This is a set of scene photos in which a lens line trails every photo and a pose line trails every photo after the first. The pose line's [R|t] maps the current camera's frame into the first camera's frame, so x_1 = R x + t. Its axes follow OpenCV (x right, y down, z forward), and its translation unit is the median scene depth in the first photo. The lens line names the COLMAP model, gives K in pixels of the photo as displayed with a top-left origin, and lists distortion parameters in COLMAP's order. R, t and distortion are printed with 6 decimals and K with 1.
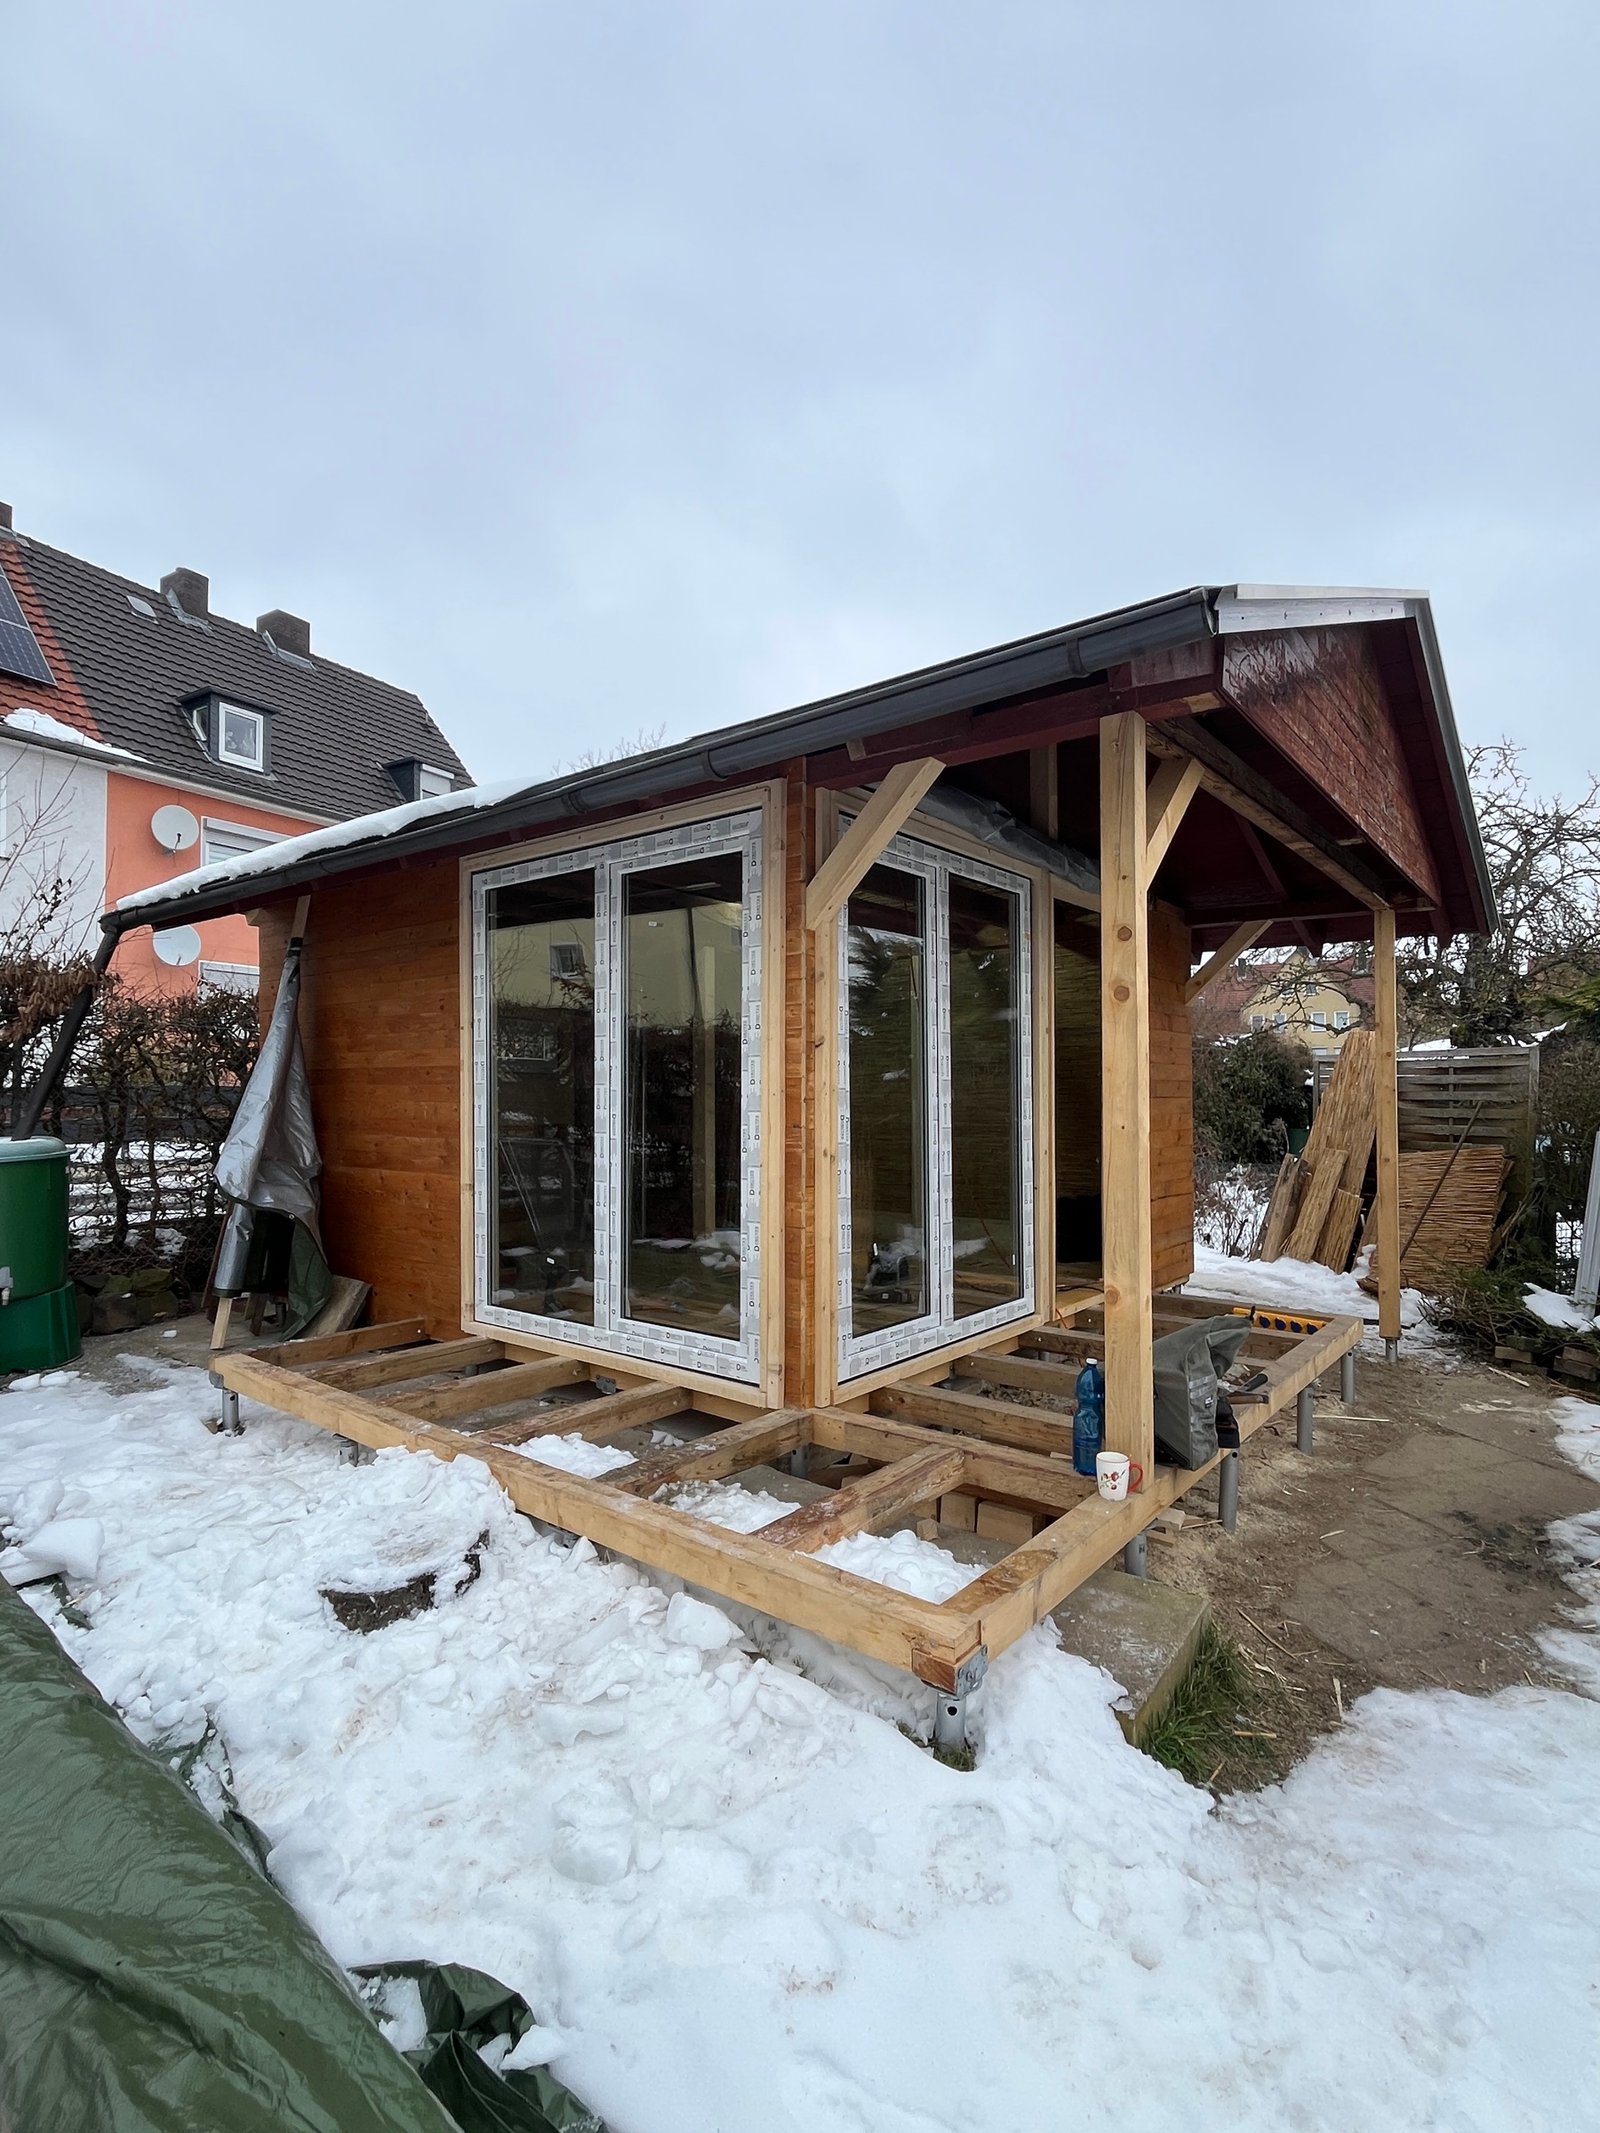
lens RADIAL K [[1034.3, 0, 800.0], [0, 1034.3, 1066.5], [0, 0, 1]] dist [-0.001141, -0.000149]
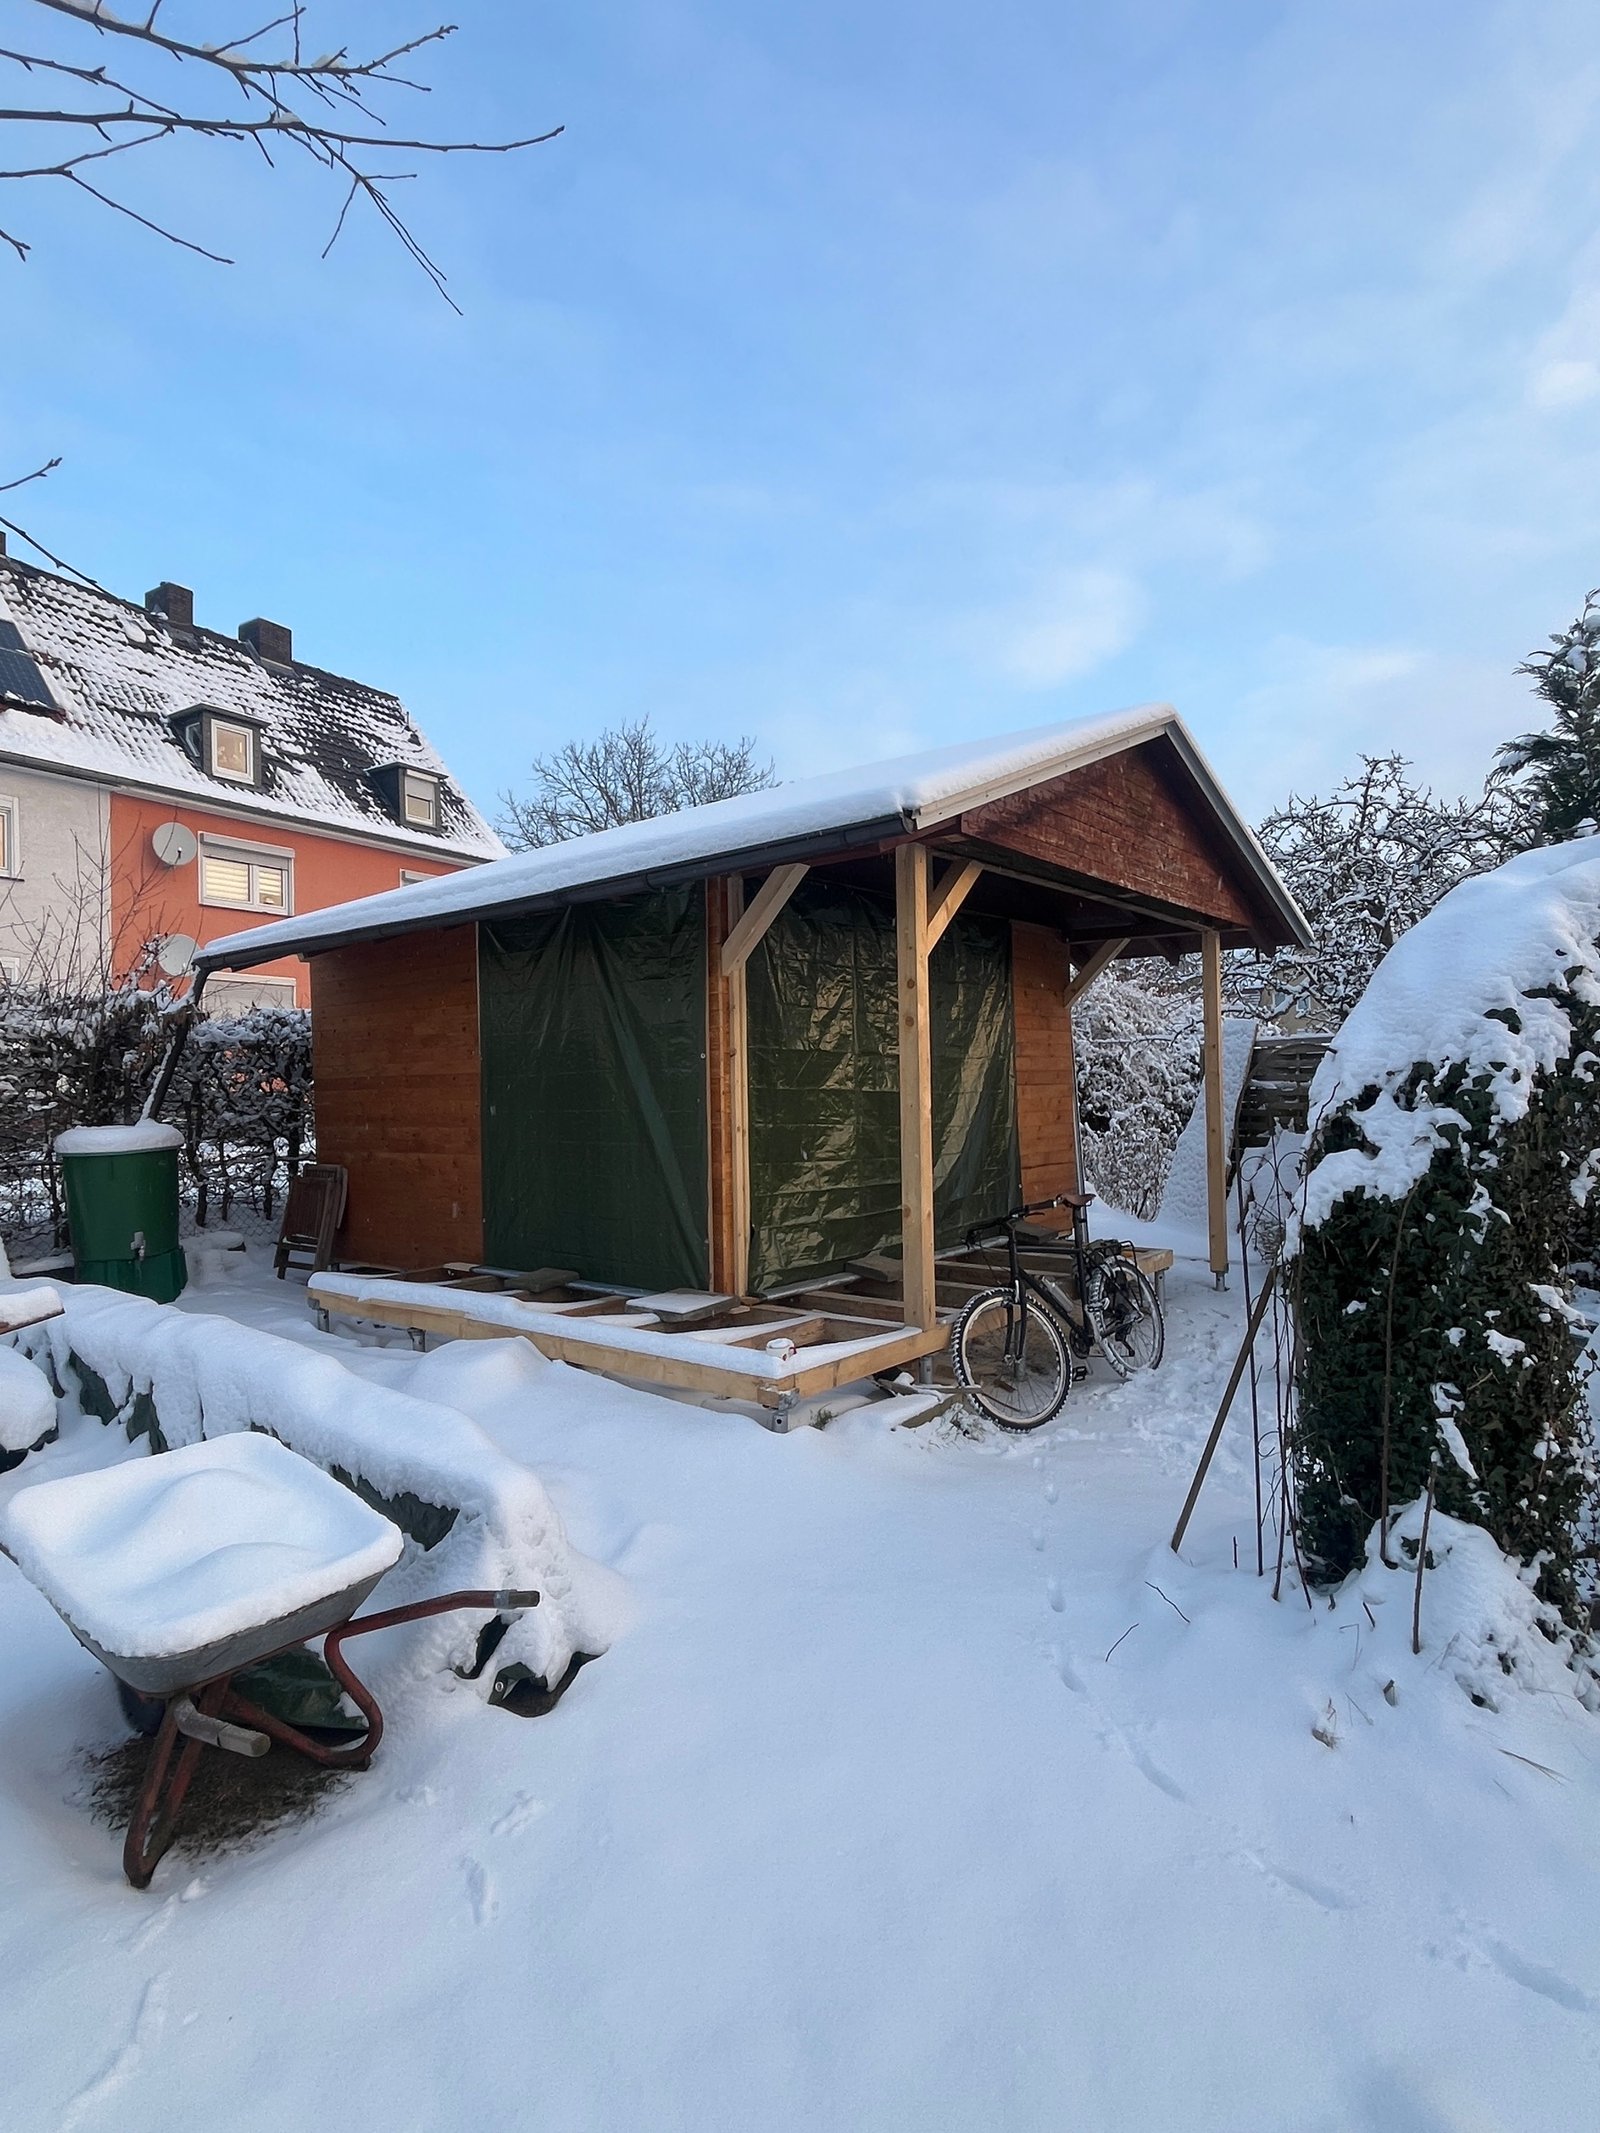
lens RADIAL K [[1034.3, 0, 800.0], [0, 1034.3, 1066.5], [0, 0, 1]] dist [-0.001141, -0.000149]
pose [[0.999709, -0.022240, 0.009312, 0.068346], [0.022158, 0.999715, 0.008886, -0.011033], [-0.009507, -0.008677, 0.999917, -0.315781]]
